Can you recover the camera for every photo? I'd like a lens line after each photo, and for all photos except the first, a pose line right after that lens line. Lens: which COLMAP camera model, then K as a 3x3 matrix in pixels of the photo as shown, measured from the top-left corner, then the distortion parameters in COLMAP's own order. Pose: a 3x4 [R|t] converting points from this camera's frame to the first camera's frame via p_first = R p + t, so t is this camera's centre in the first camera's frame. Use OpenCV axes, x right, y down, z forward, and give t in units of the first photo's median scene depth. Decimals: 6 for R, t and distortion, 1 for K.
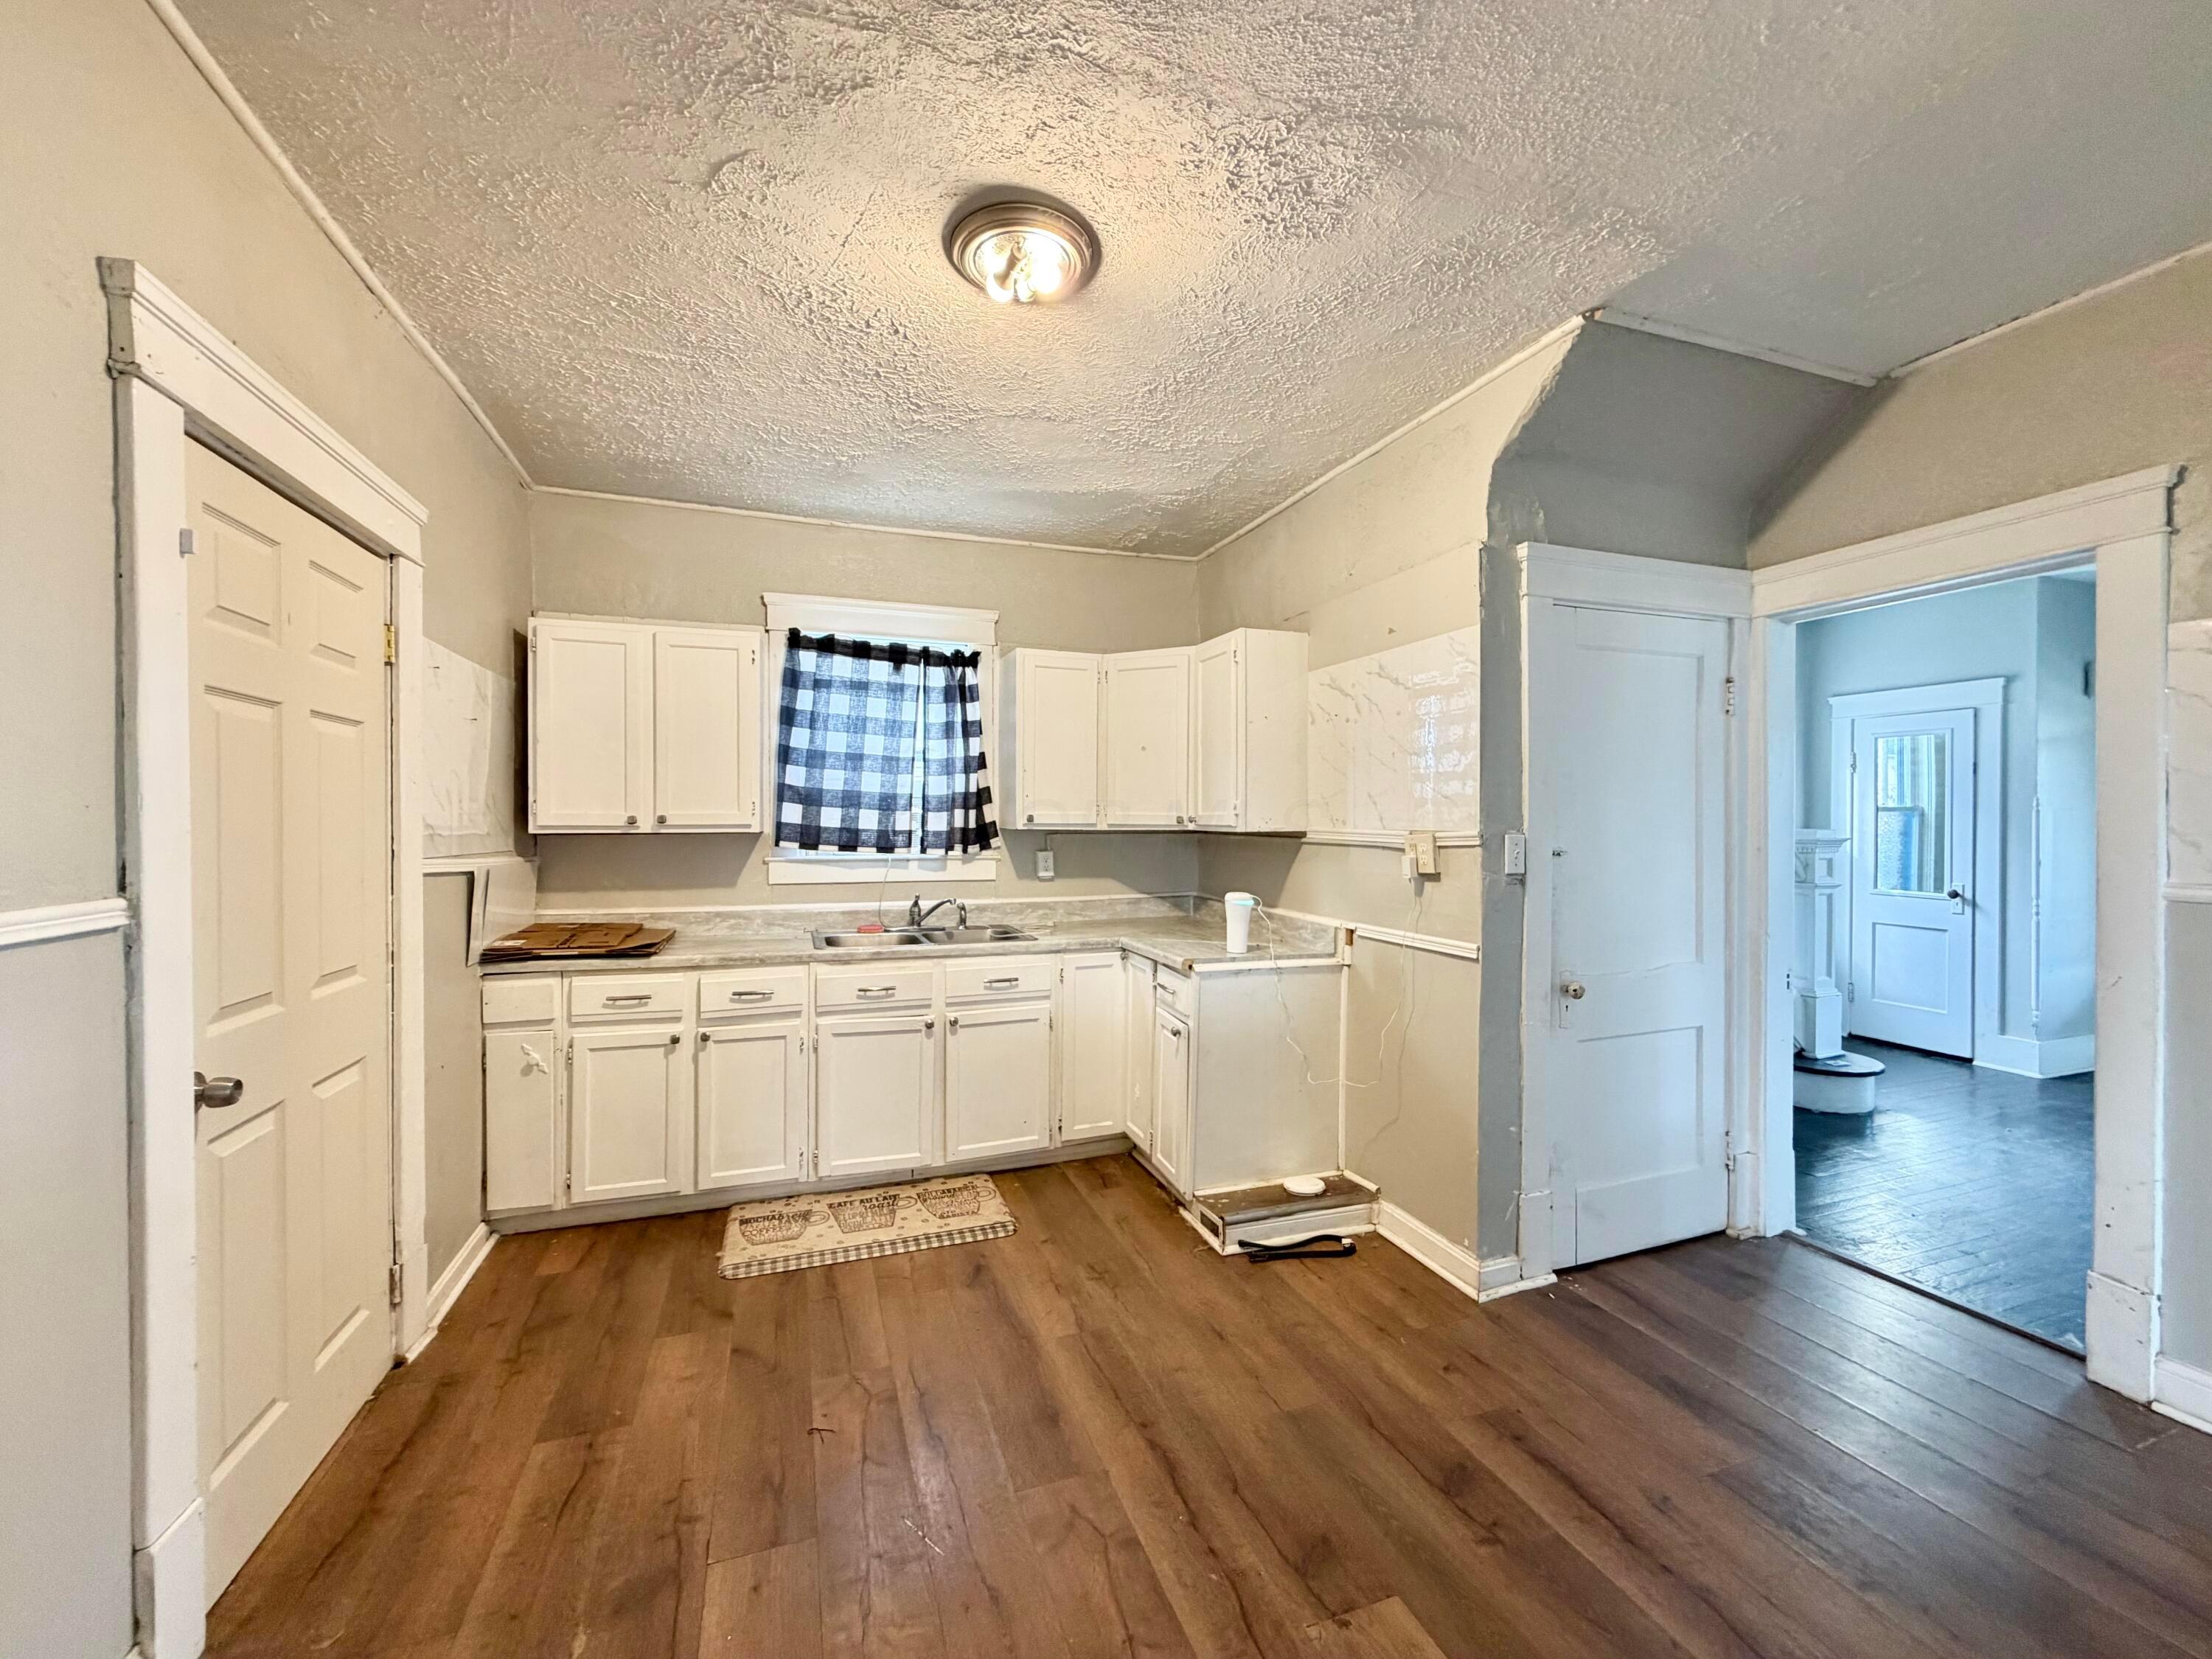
lens RADIAL K [[879.3, 0, 1100.6], [0, 879.3, 830.2], [0, 0, 1]] dist [0.000814, 0.000382]
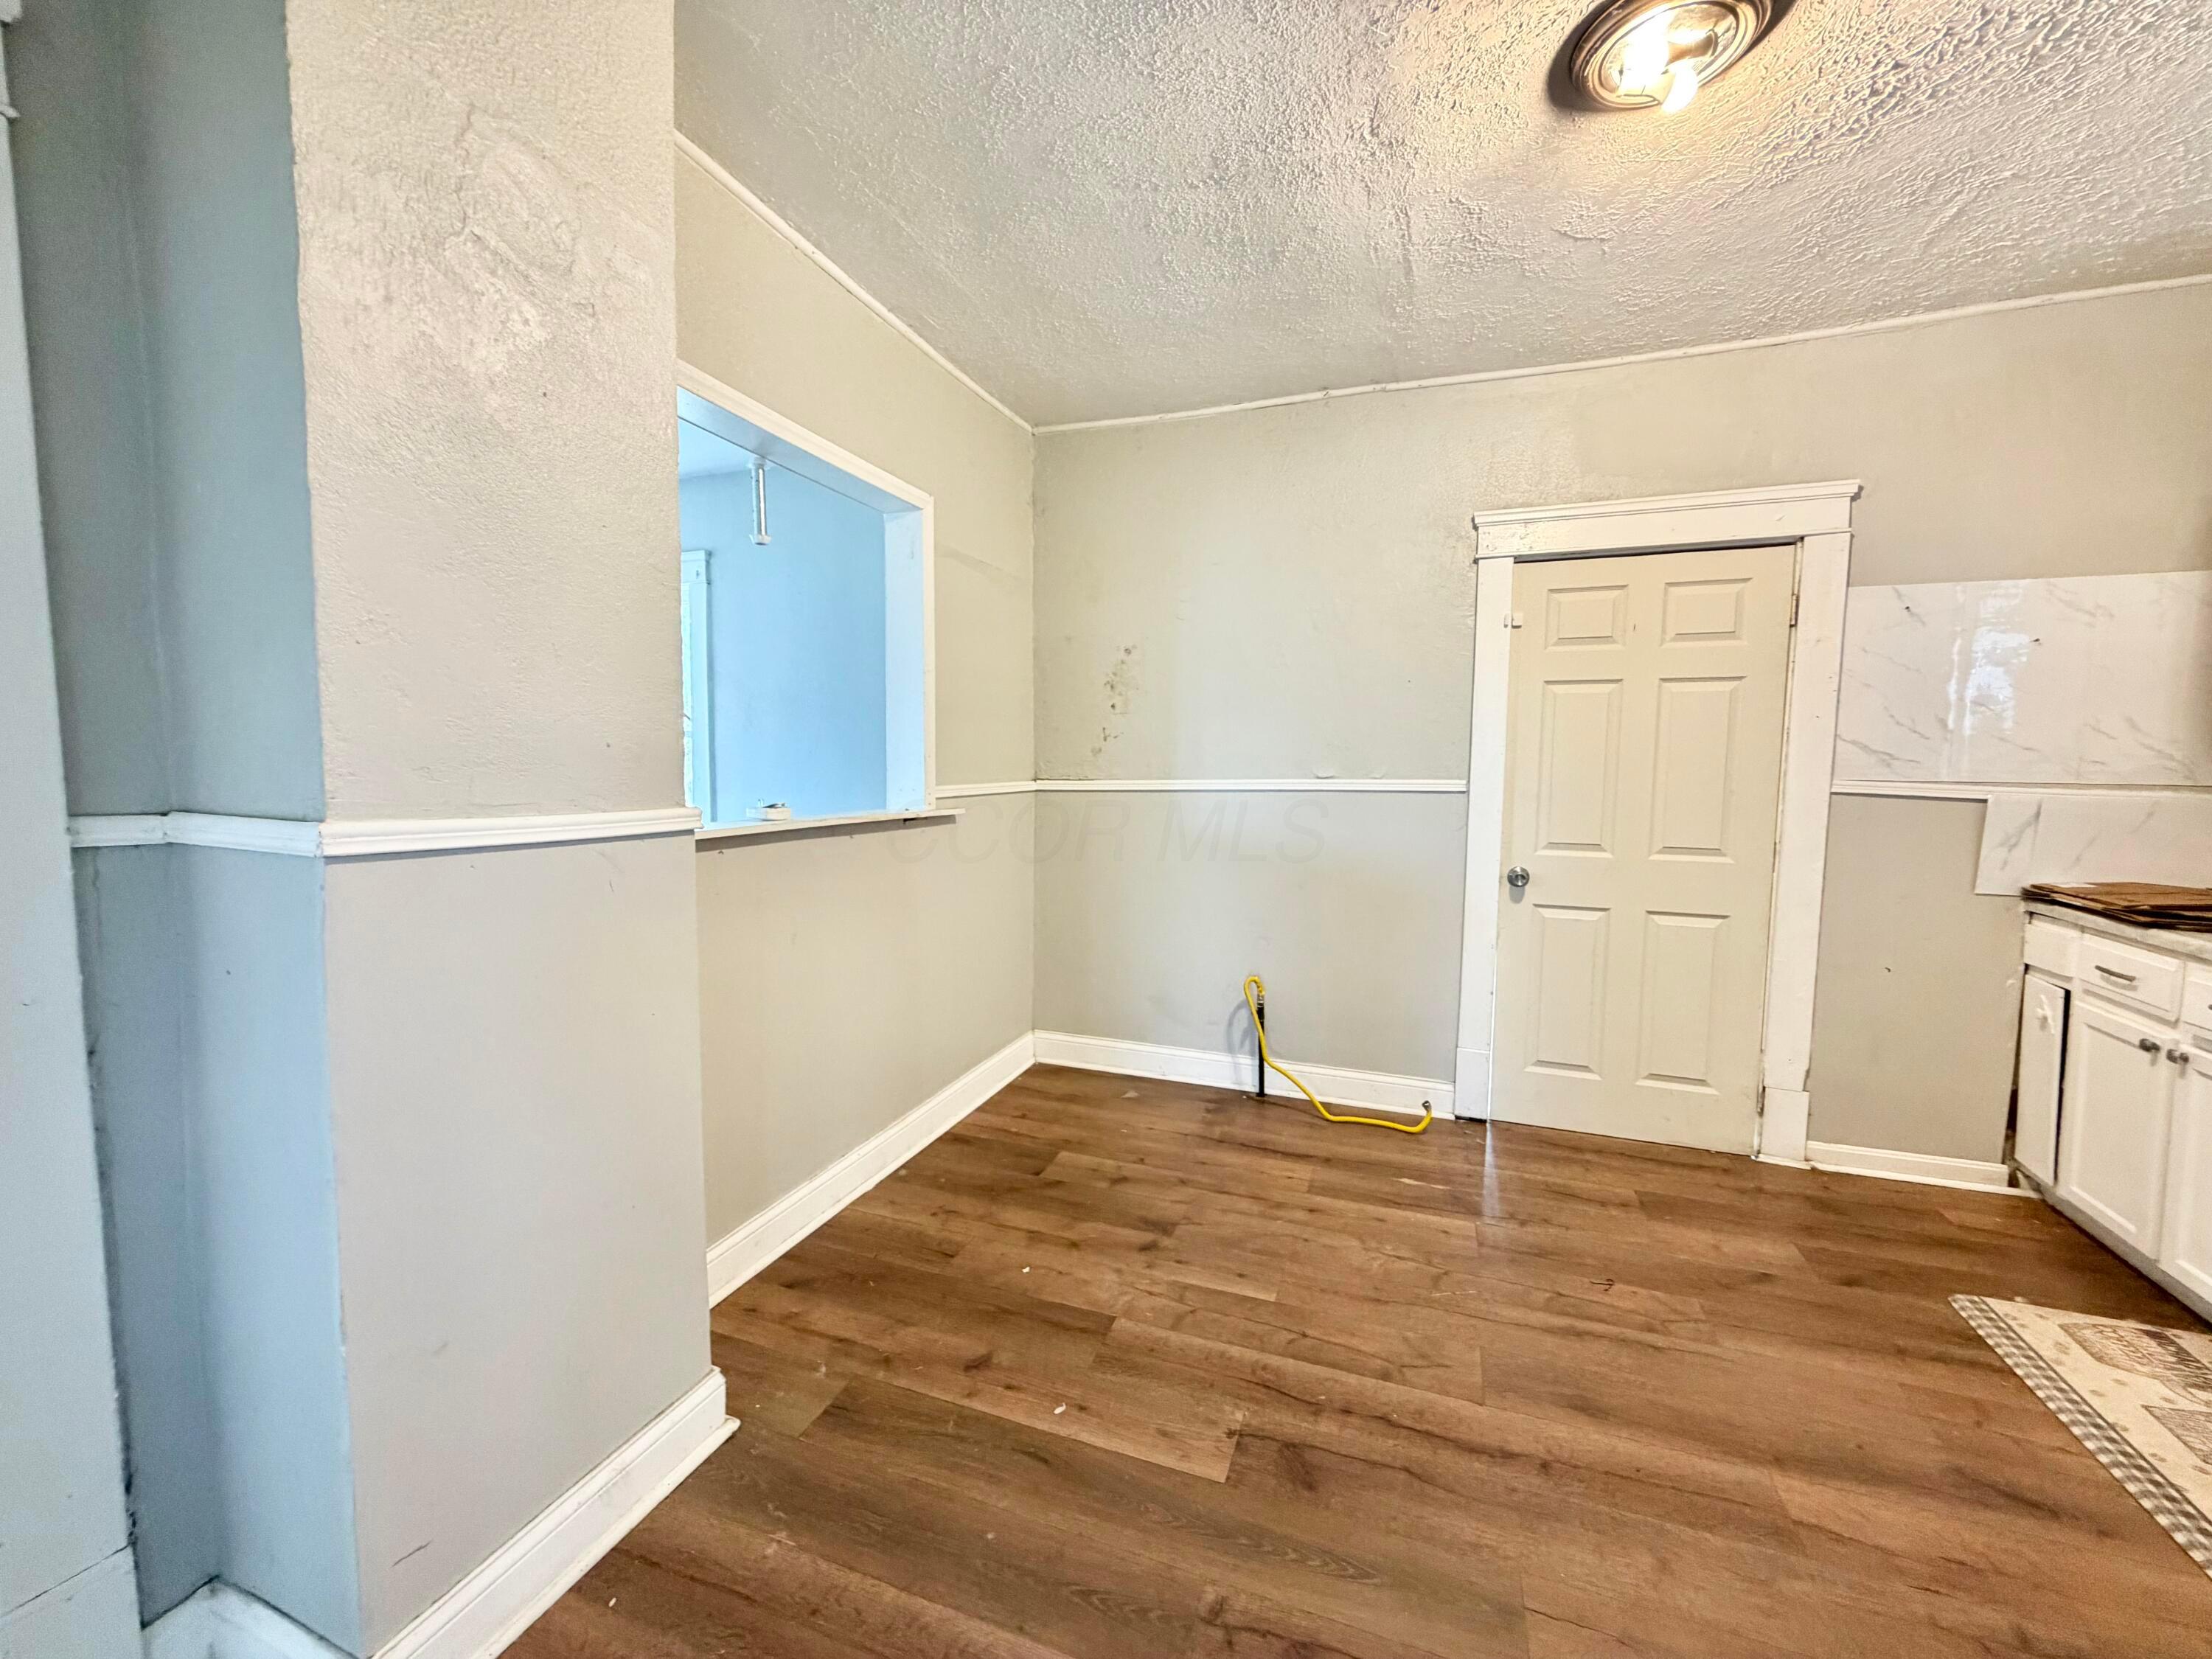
lens RADIAL K [[879.3, 0, 1100.6], [0, 879.3, 830.2], [0, 0, 1]] dist [0.000814, 0.000382]
pose [[-0.645190, 0.057797, -0.761833, 0.932512], [-0.011947, 0.996250, 0.085698, 0.012254], [0.763929, 0.064393, -0.642080, 1.191662]]
